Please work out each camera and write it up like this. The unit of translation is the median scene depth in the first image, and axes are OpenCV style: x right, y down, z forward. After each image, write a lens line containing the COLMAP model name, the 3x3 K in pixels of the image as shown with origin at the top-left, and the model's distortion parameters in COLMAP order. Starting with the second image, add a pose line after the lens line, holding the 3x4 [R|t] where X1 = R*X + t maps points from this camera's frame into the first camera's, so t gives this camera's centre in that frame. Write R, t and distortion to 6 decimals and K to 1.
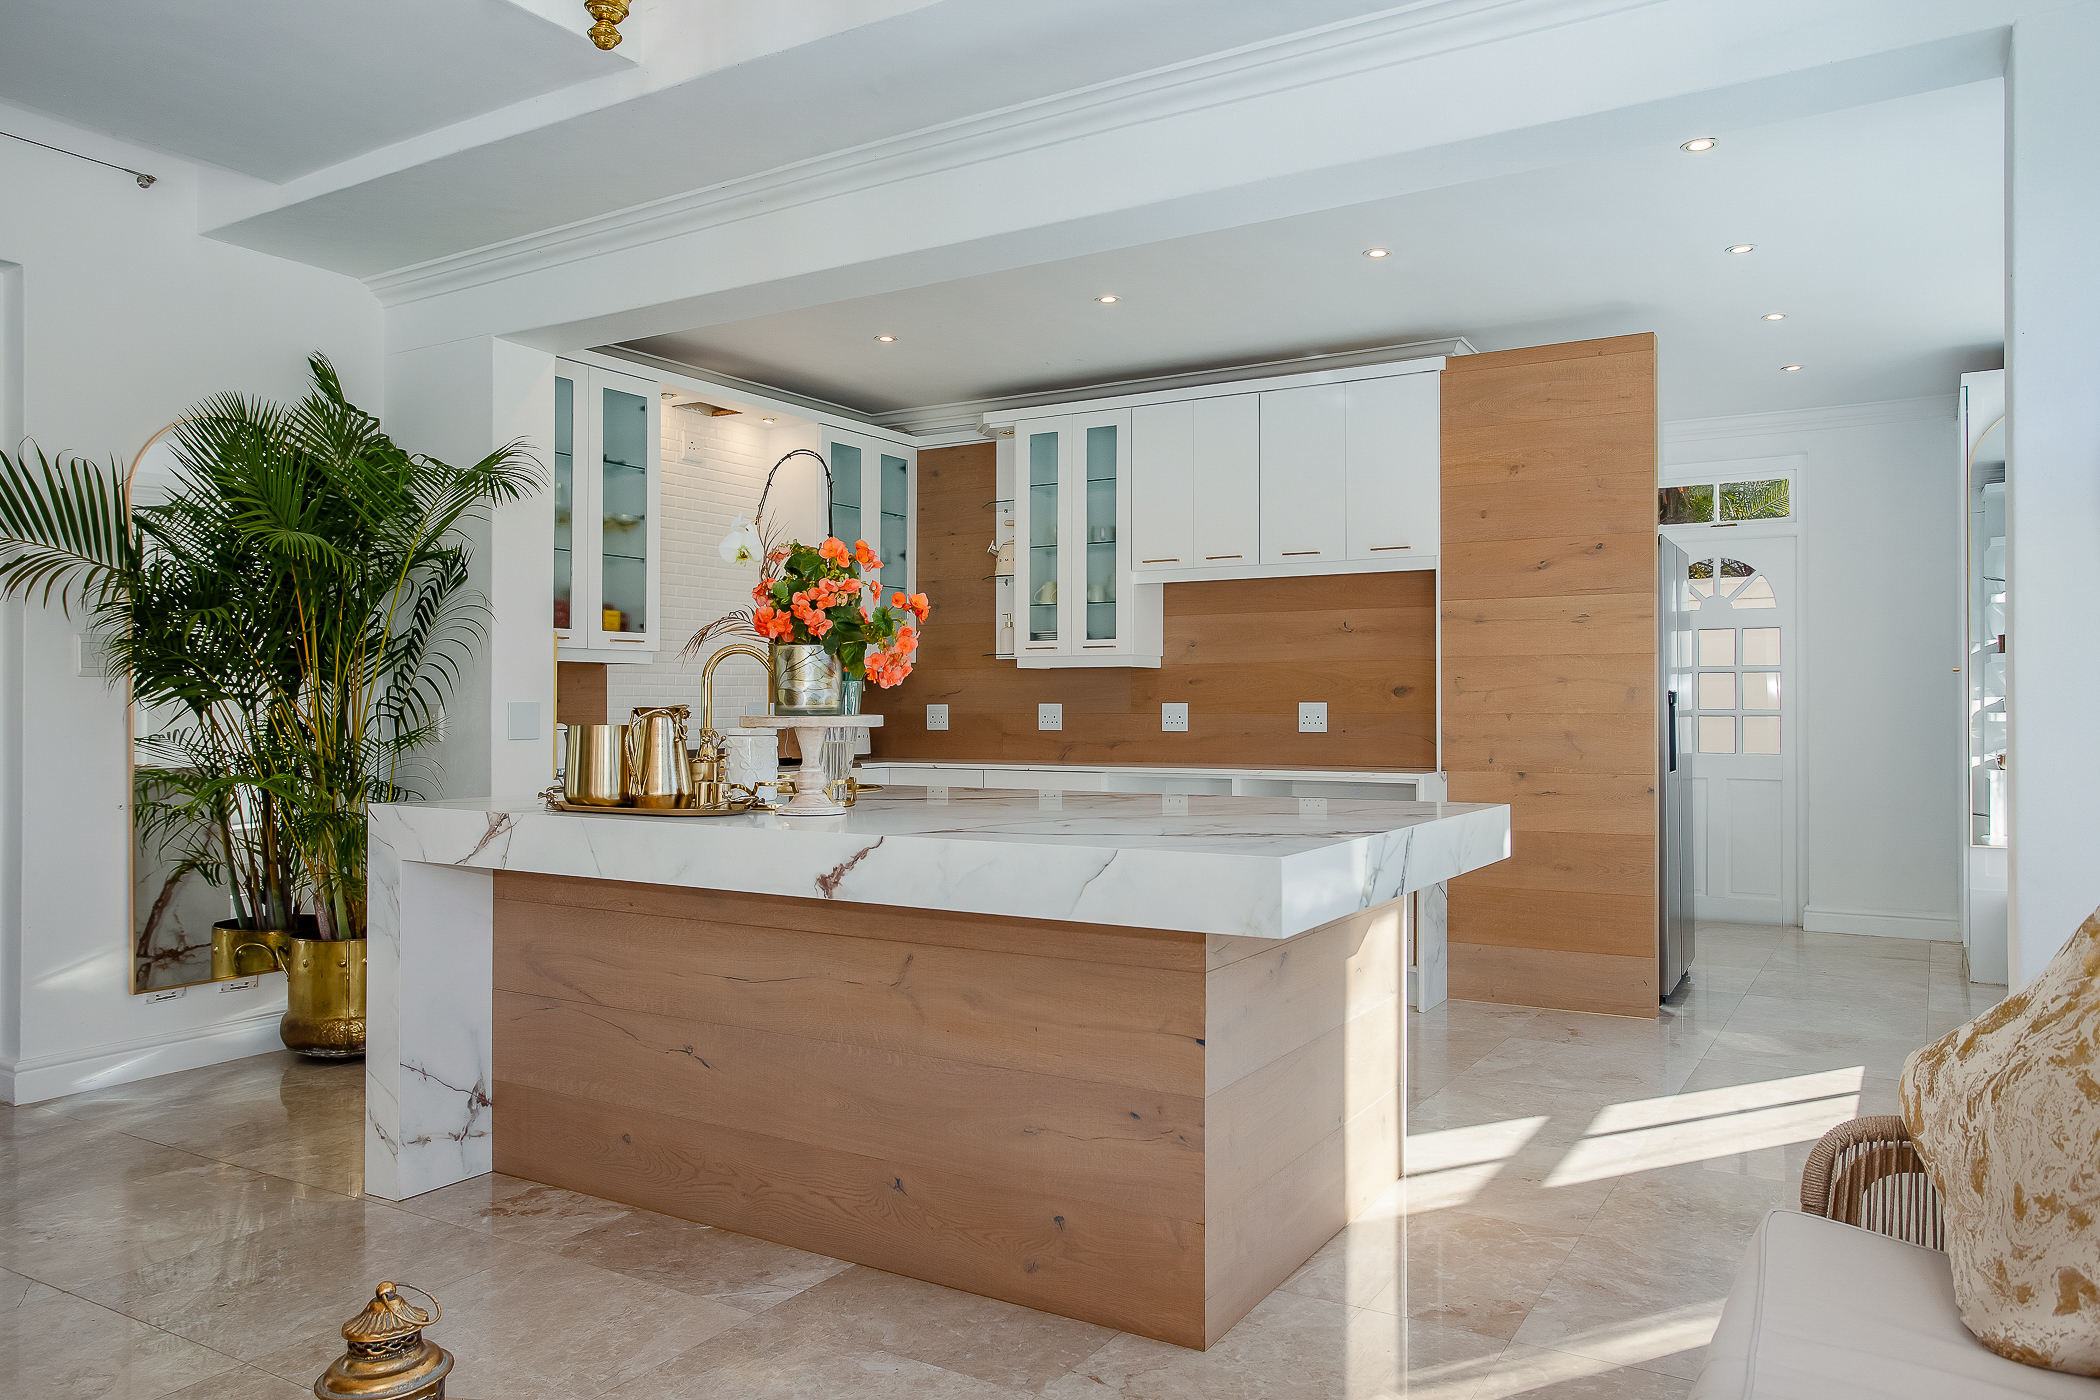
lens RADIAL K [[1459.0, 0, 1069.2], [0, 1459.0, 695.6], [0, 0, 1]] dist [-0.021958, 0.001626]
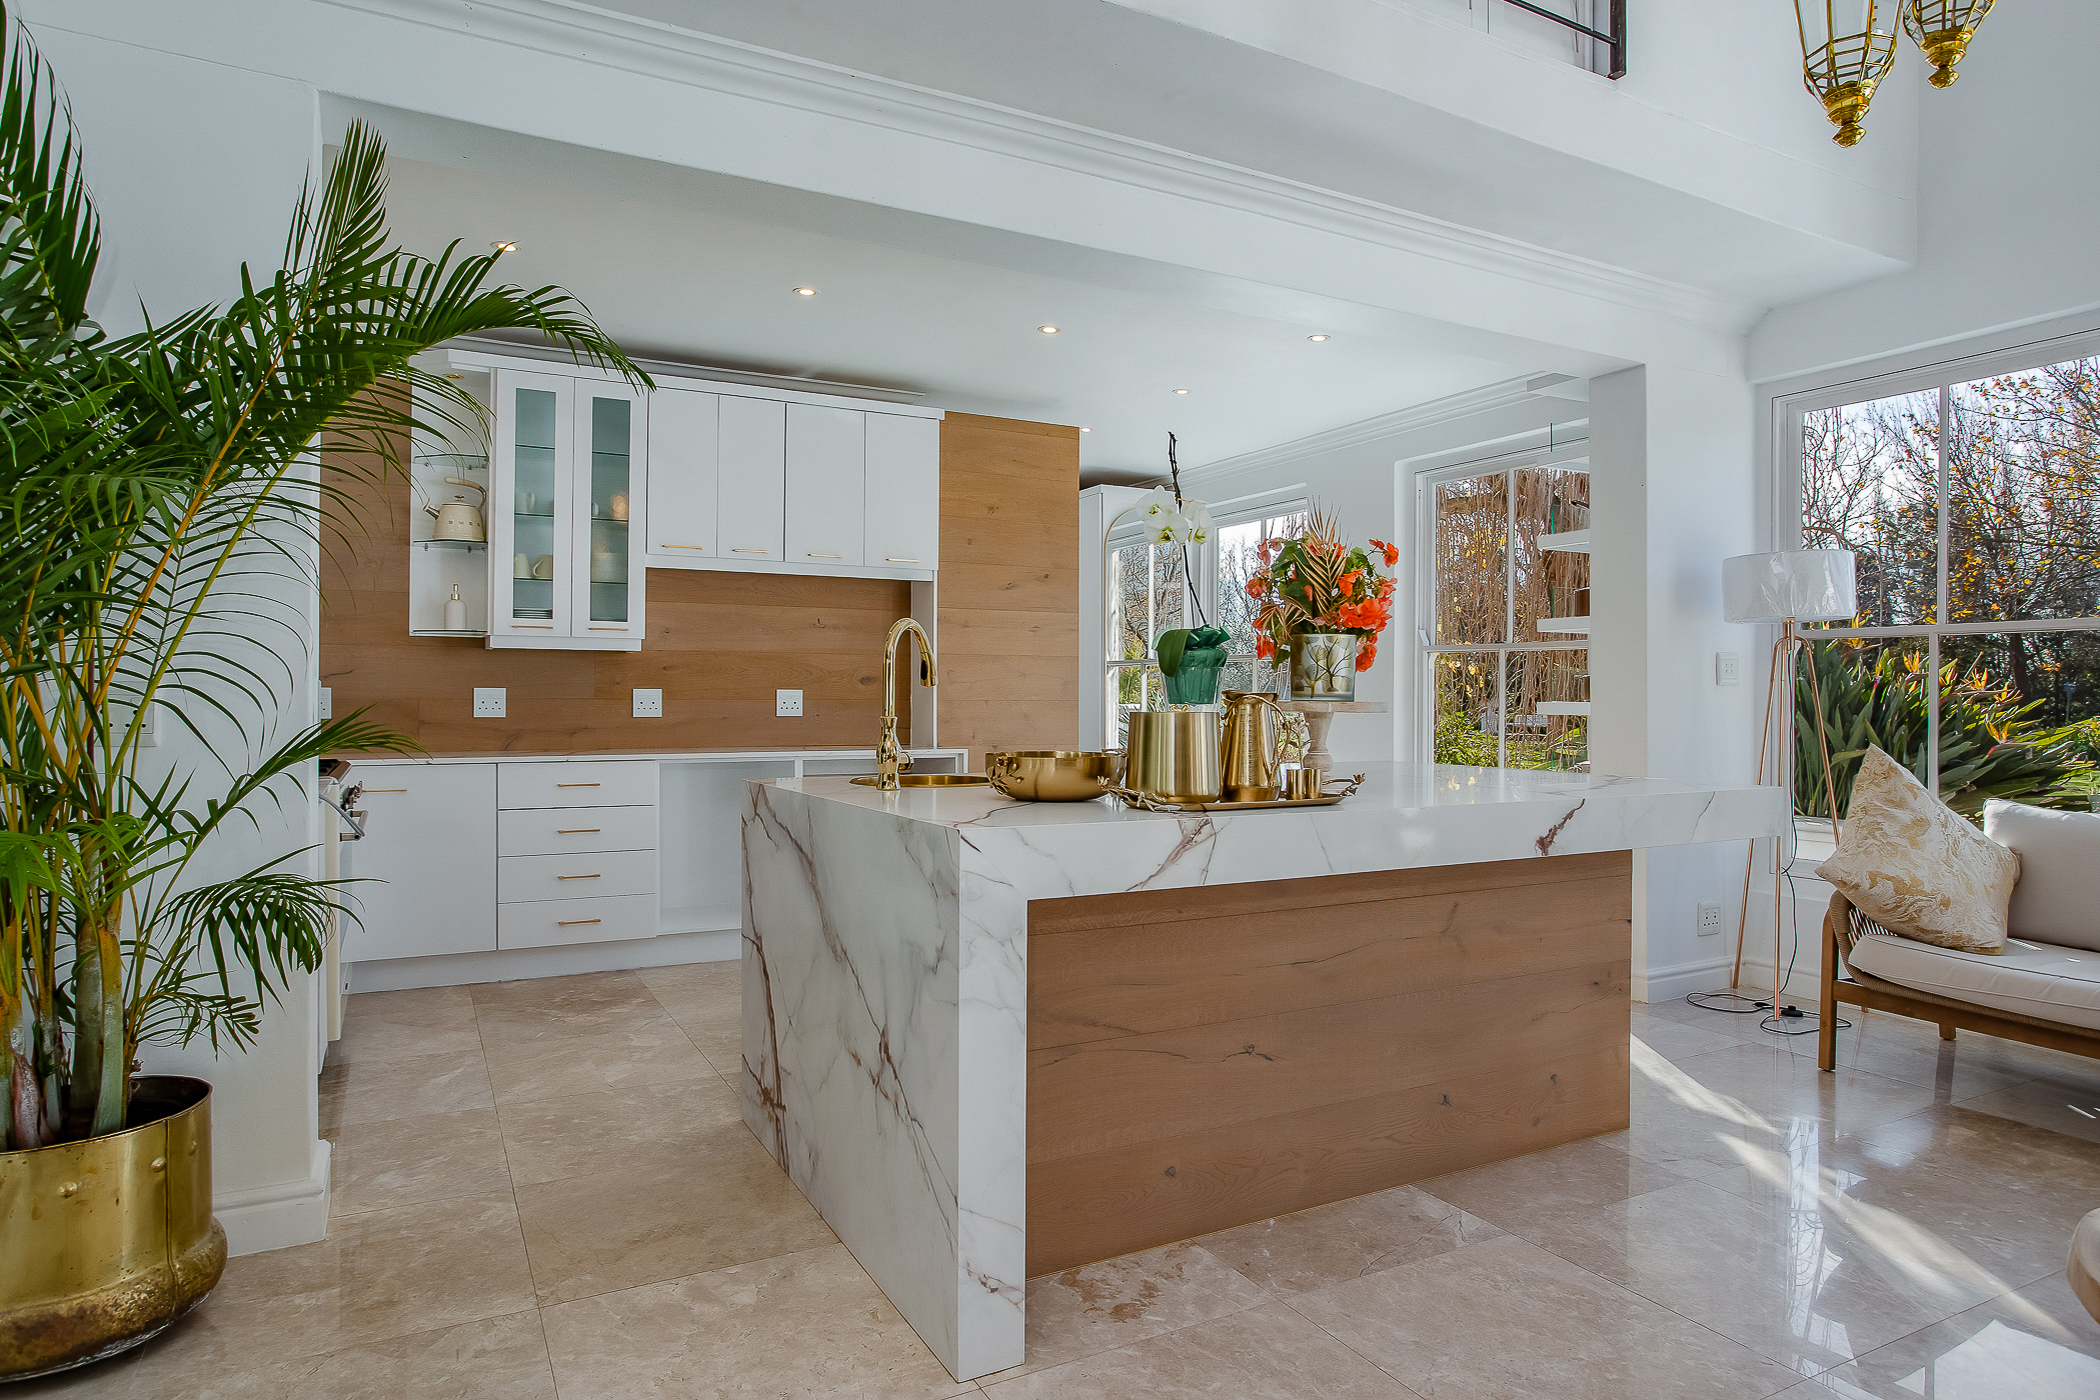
lens RADIAL K [[1188.4, 0, 1086.1], [0, 1188.4, 700.6], [0, 0, 1]] dist [-0.045483, 0.029014]
pose [[0.517936, 0.000208, 0.855419, -0.557942], [-0.011565, 0.999910, 0.006759, 0.005158], [-0.855341, -0.013393, 0.517892, 0.390751]]
